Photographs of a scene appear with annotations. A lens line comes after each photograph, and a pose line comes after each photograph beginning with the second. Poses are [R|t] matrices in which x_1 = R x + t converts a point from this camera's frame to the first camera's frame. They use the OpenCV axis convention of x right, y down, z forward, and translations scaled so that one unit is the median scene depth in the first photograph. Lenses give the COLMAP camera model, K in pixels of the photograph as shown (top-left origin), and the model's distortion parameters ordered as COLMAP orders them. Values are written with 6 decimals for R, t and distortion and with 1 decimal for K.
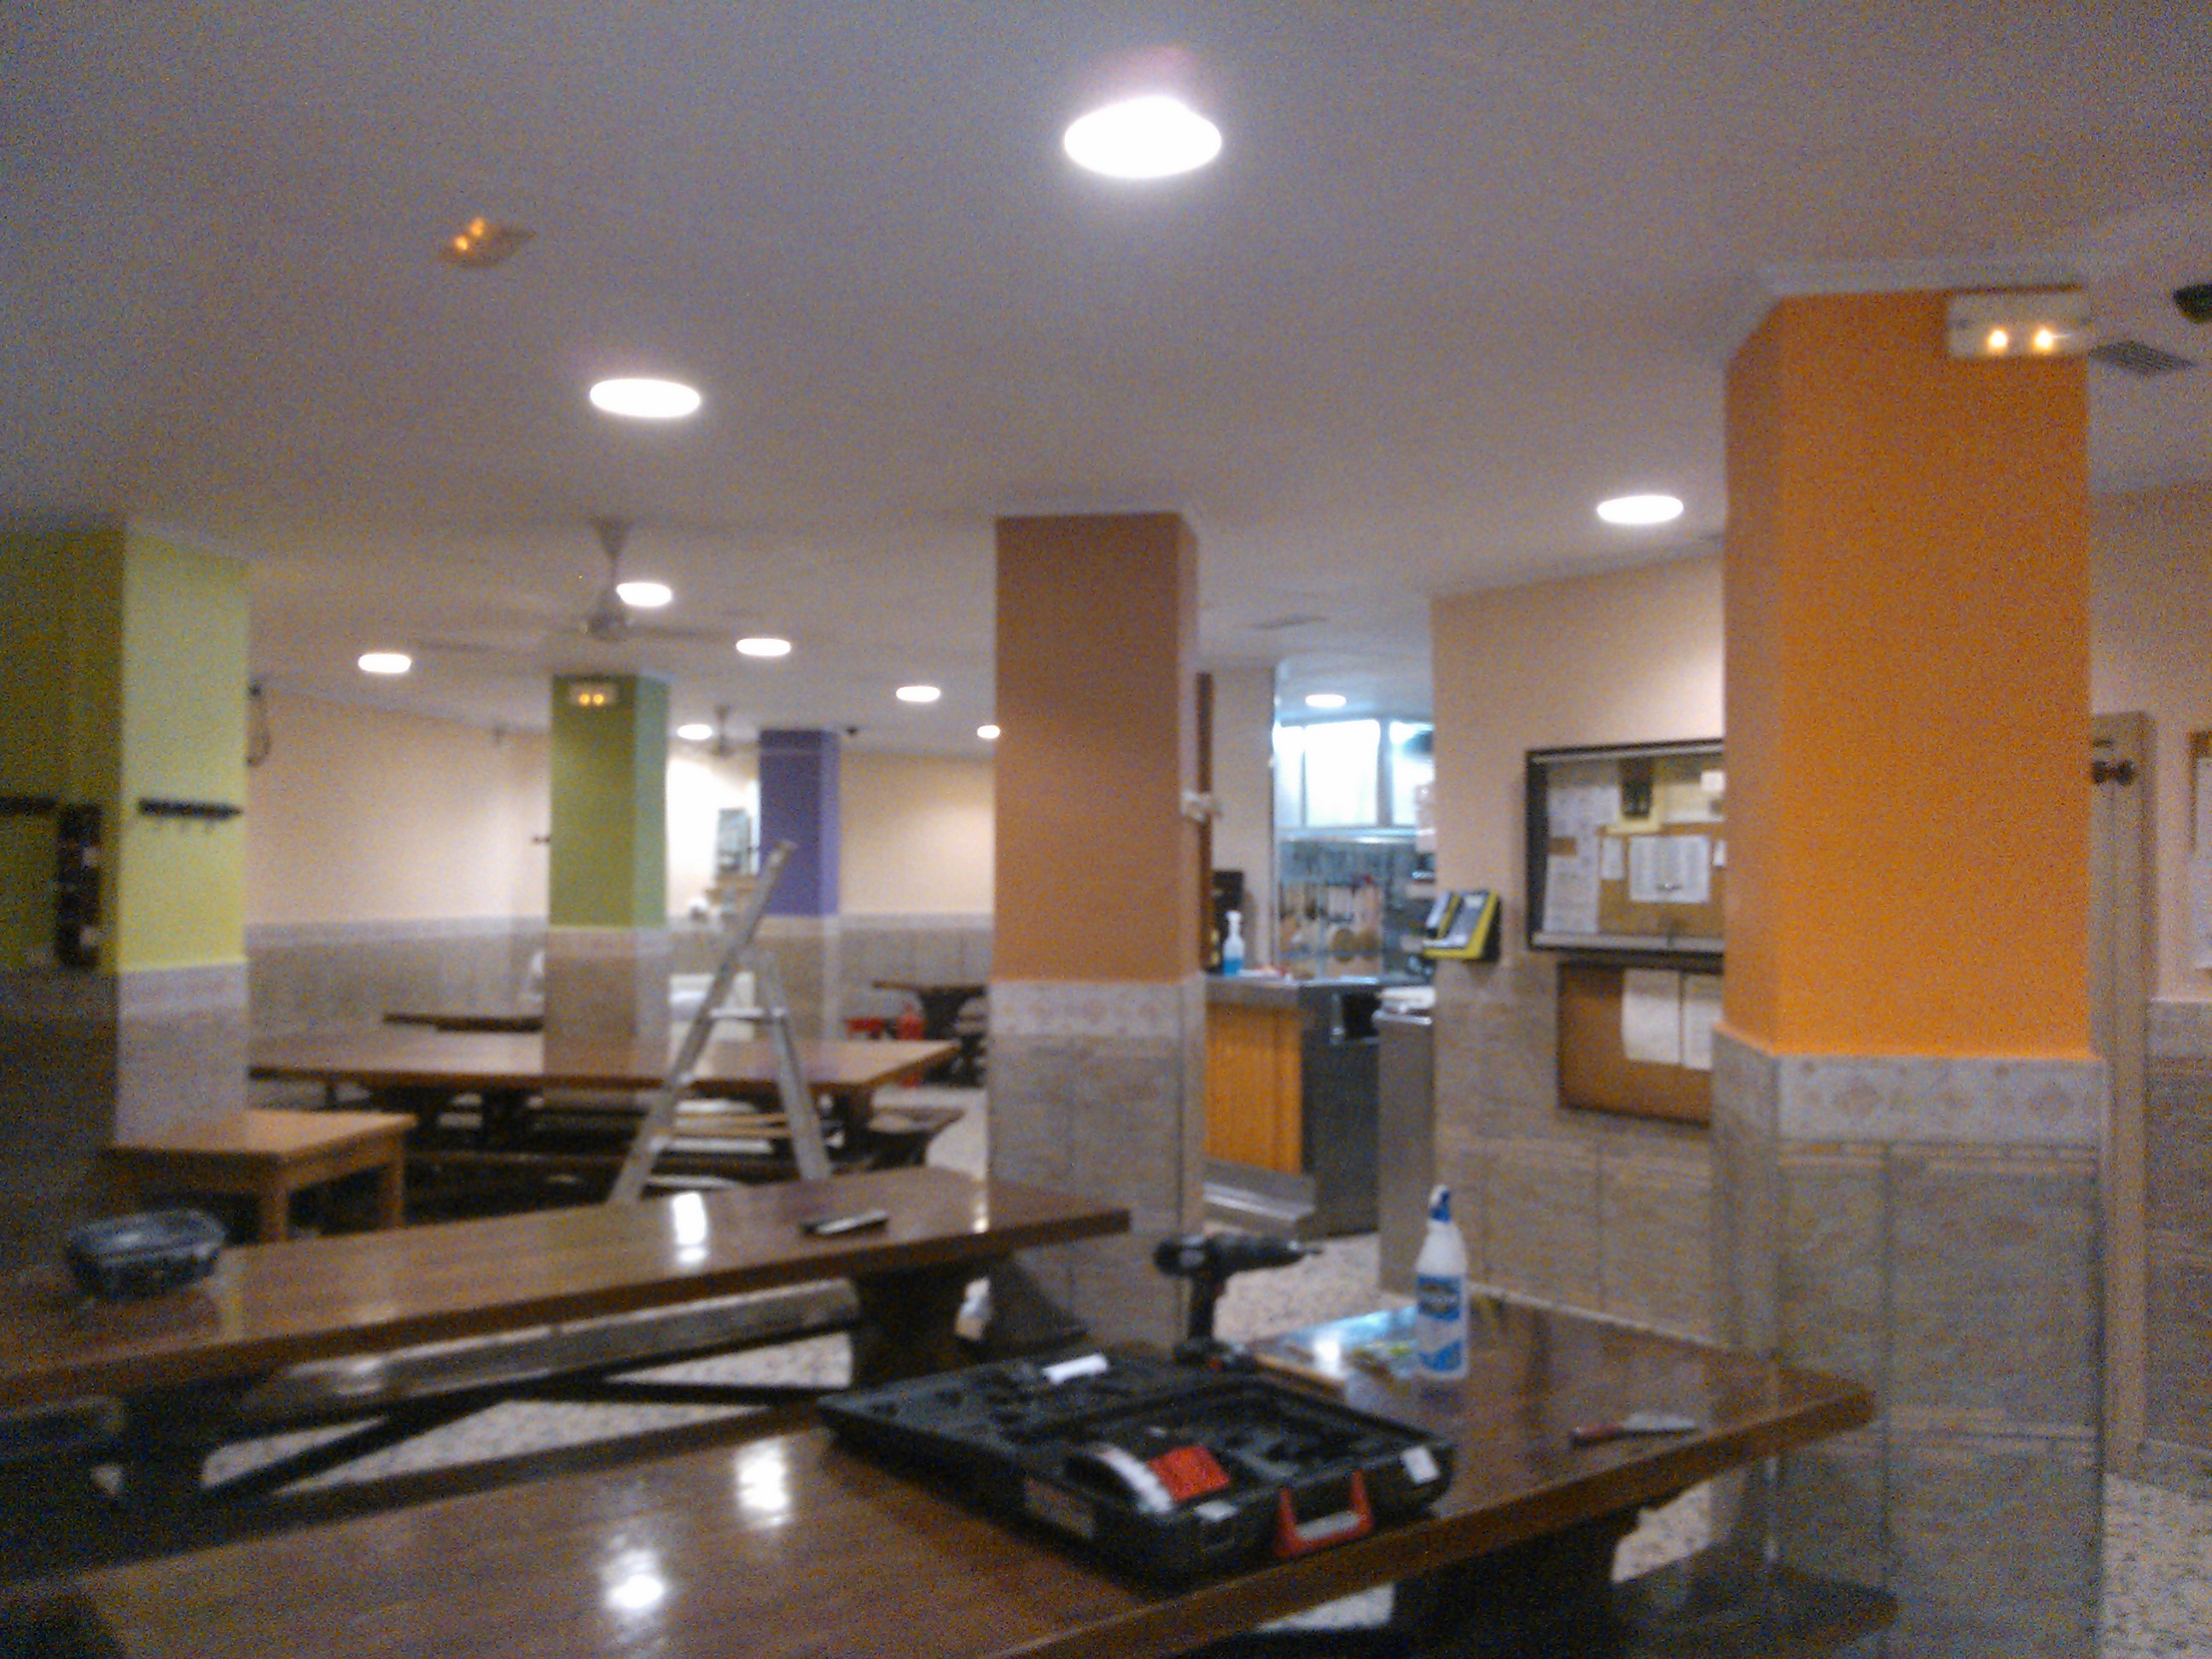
lens RADIAL K [[1936.6, 0, 1110.0], [0, 1936.6, 836.9], [0, 0, 1]] dist [0.004024, -0.124909]
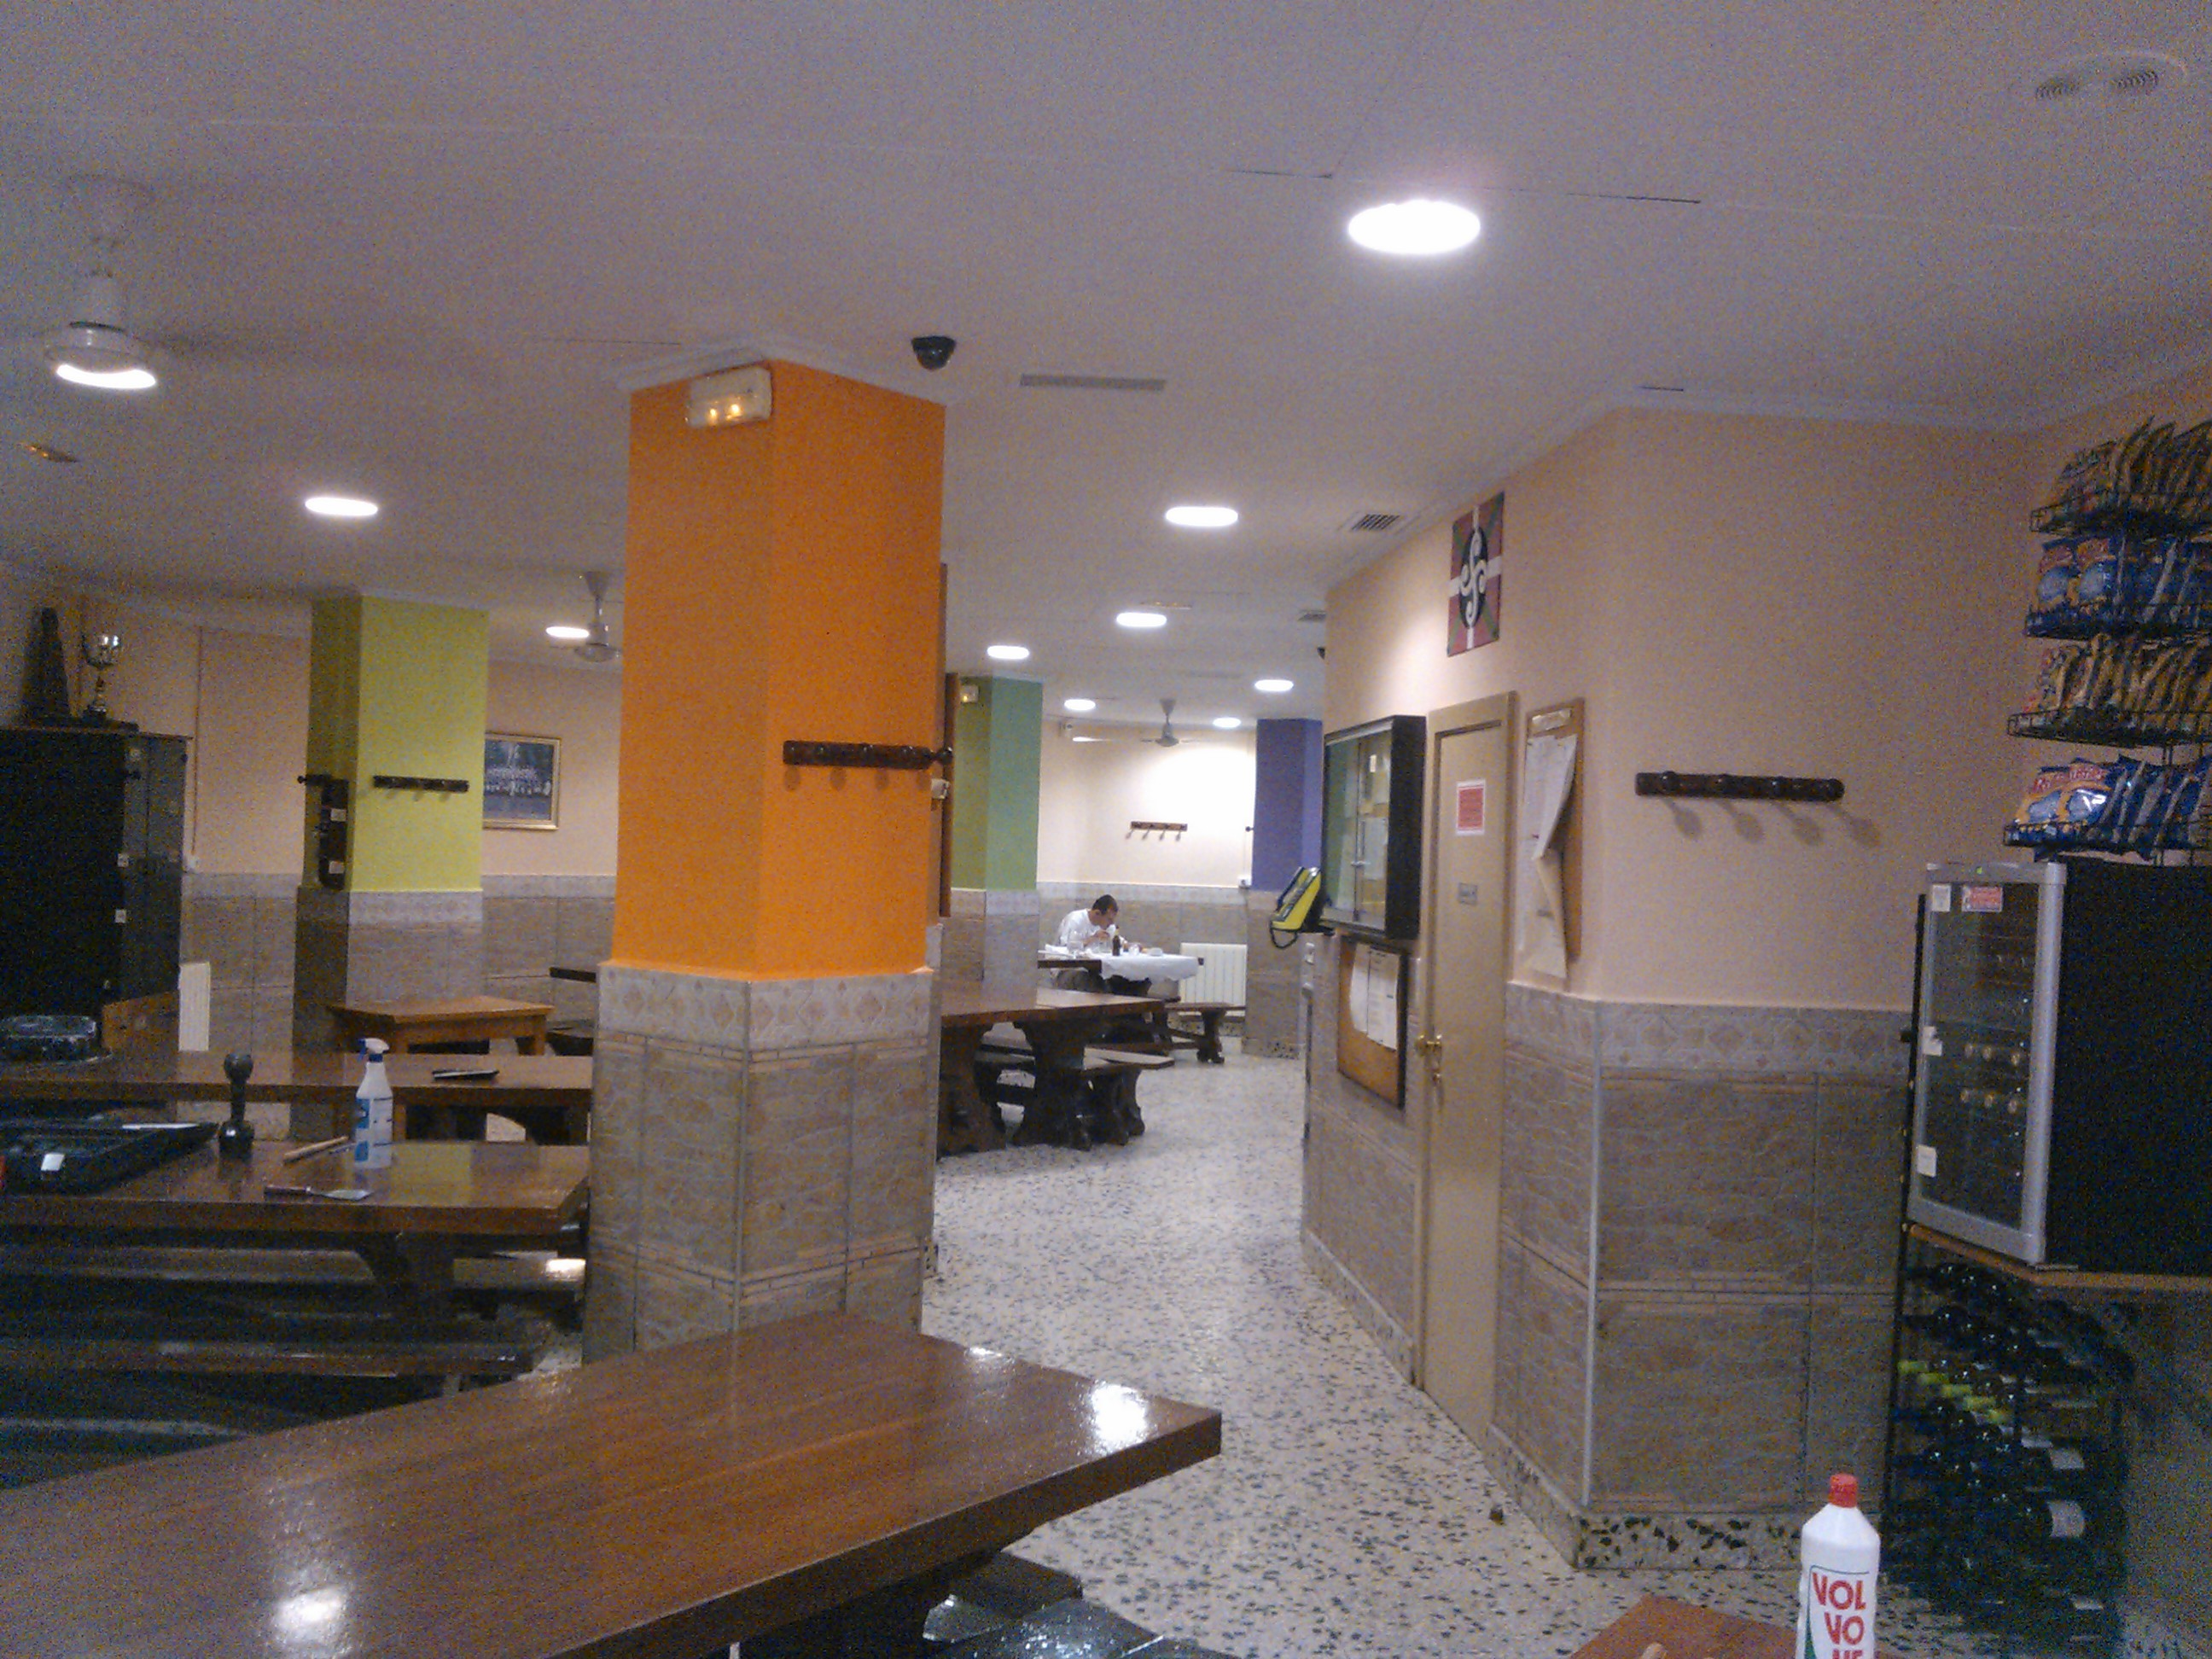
lens RADIAL K [[1931.7, 0, 1098.7], [0, 1931.7, 832.4], [0, 0, 1]] dist [-0.000407, -0.121320]
pose [[0.852262, 0.016355, -0.522860, 1.090761], [-0.013246, 0.999865, 0.009684, 0.002664], [0.522948, -0.001328, 0.852364, 0.032846]]
